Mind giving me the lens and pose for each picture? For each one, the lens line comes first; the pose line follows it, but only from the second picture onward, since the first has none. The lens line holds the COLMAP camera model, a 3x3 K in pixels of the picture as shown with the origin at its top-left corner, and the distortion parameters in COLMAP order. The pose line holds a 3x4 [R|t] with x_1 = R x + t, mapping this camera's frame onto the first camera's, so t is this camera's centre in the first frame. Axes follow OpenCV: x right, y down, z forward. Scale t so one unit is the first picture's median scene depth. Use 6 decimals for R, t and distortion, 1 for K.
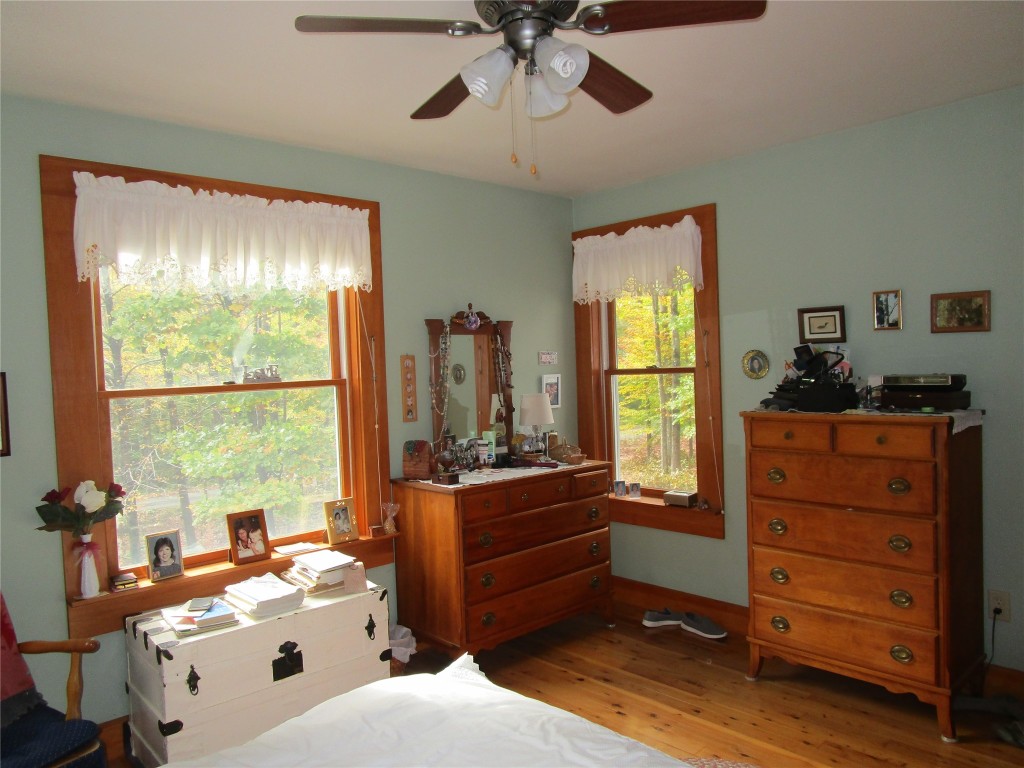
lens RADIAL K [[735.7, 0, 504.5], [0, 735.7, 382.2], [0, 0, 1]] dist [-0.030807, 0.013618]
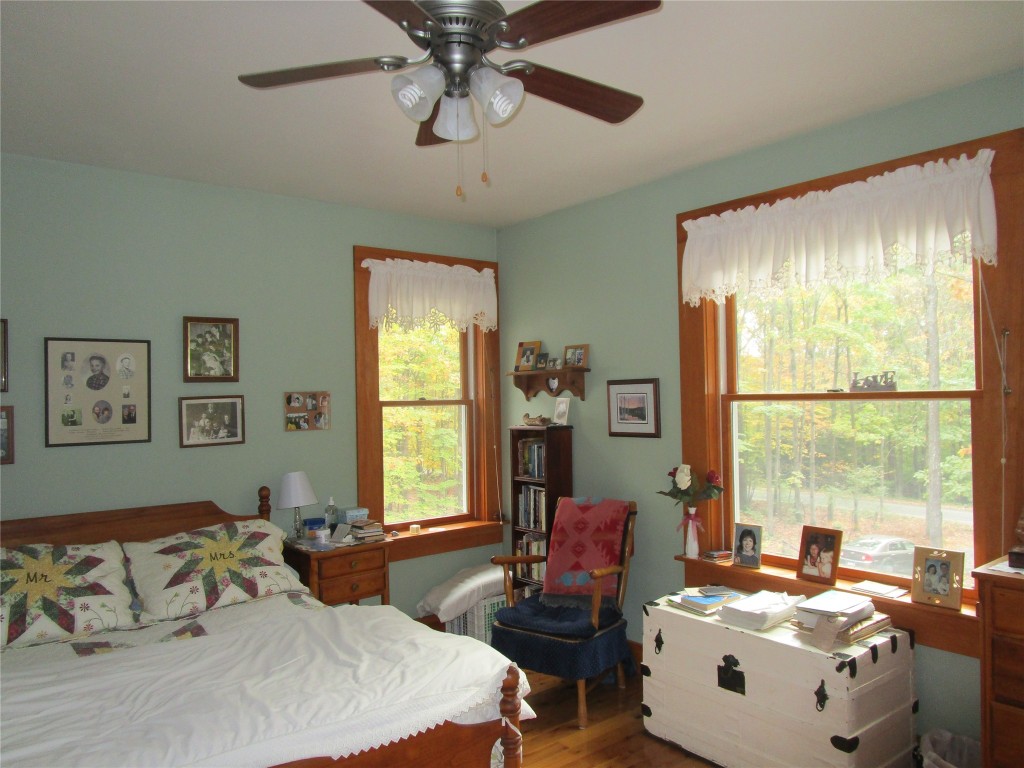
lens RADIAL K [[735.7, 0, 519.8], [0, 735.7, 383.7], [0, 0, 1]] dist [-0.030807, 0.013618]
pose [[-0.075321, 0.025390, -0.996836, 0.632130], [-0.000684, 0.999674, 0.025514, -0.033950], [0.997159, 0.002604, -0.075279, 0.708982]]
